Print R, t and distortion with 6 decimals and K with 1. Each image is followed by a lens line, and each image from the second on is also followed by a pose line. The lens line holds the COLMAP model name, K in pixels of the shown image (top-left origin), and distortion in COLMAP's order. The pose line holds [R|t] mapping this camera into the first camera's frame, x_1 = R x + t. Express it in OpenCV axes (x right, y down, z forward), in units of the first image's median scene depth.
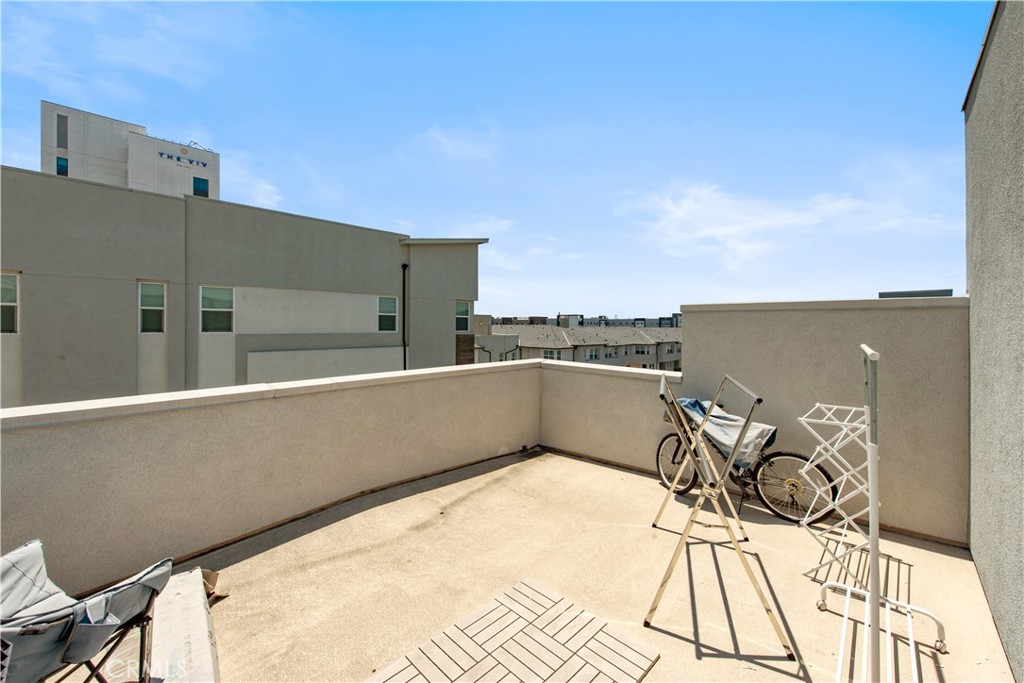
lens RADIAL K [[400.1, 0, 500.8], [0, 400.1, 327.1], [0, 0, 1]] dist [0.005766, -0.001034]
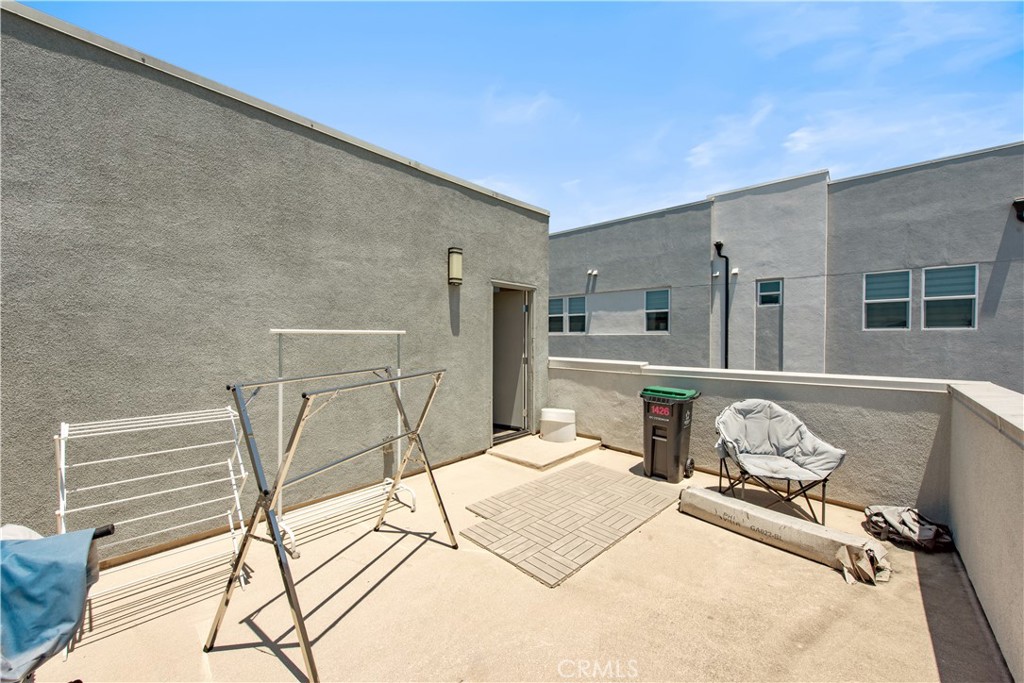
lens RADIAL K [[400.3, 0, 514.1], [0, 400.3, 339.2], [0, 0, 1]] dist [-0.000359, -0.000047]
pose [[-0.998985, 0.002796, -0.044966, 0.217618], [0.002361, 0.999950, 0.009712, 0.057545], [0.044991, 0.009596, -0.998941, 2.153768]]
